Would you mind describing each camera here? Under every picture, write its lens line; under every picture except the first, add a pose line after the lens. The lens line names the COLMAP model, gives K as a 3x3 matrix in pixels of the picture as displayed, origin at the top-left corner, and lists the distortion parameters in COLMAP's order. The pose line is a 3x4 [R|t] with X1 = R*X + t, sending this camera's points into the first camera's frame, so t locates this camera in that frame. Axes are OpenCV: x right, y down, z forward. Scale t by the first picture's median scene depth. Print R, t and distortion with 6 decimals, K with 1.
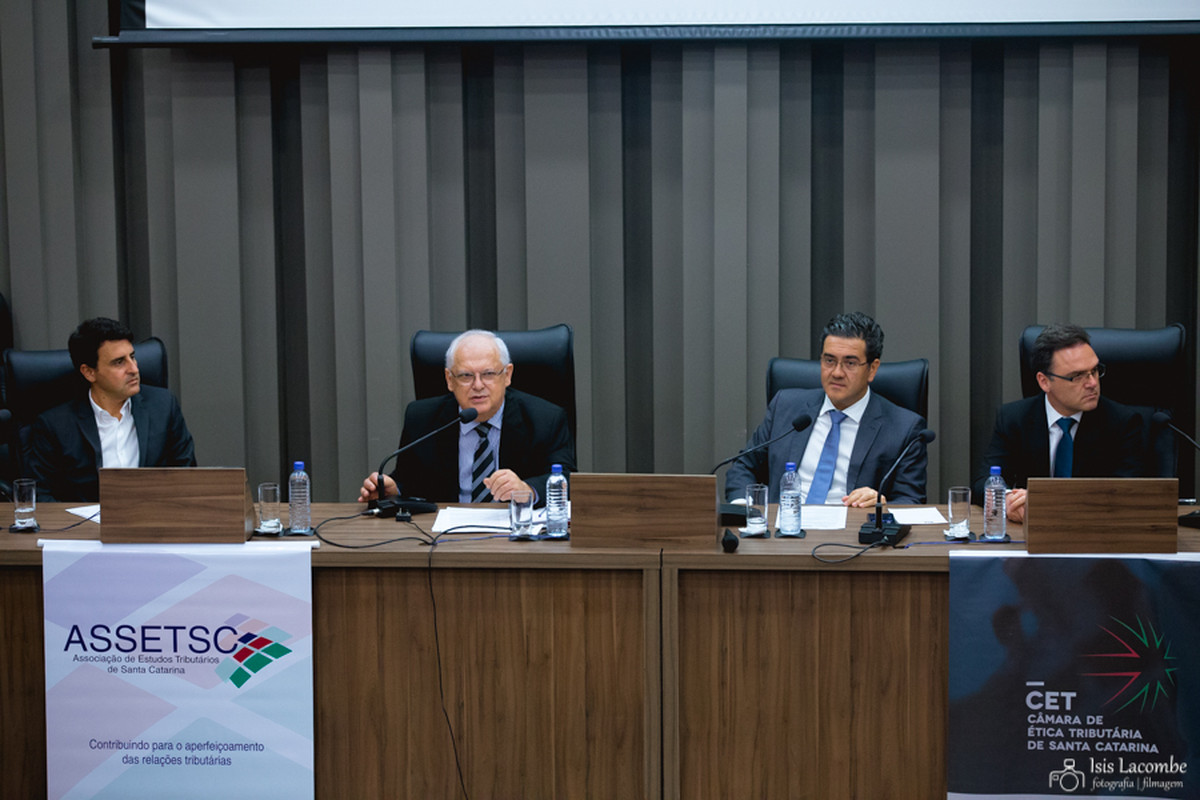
lens RADIAL K [[4095.8, 0, 612.9], [0, 4095.8, 409.7], [0, 0, 1]] dist [0.186828, 0.000000]
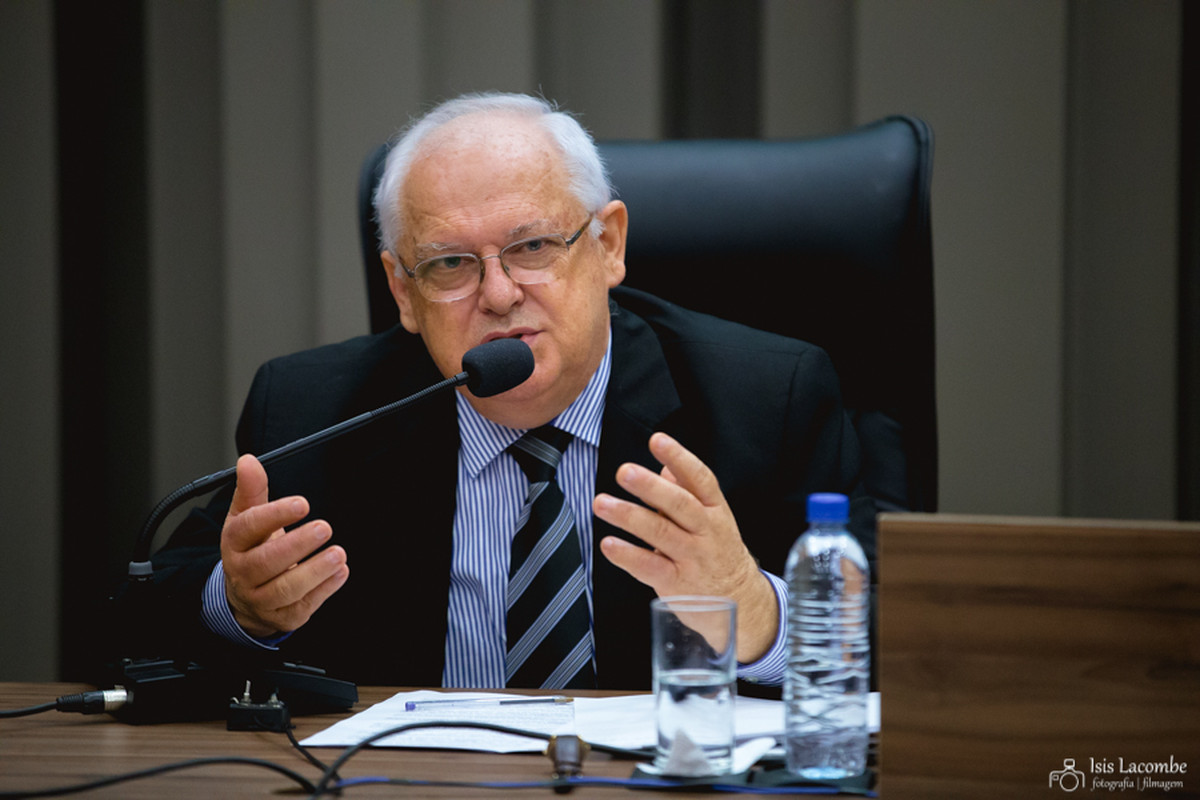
lens RADIAL K [[6350.6, 0, 599.9], [0, 6350.6, 400.6], [0, 0, 1]] dist [0.765561, 0.000000]
pose [[0.987550, -0.134200, -0.082071, 0.007095], [0.133568, 0.990952, -0.013163, 0.007168], [0.083095, 0.002037, 0.996540, 0.553223]]
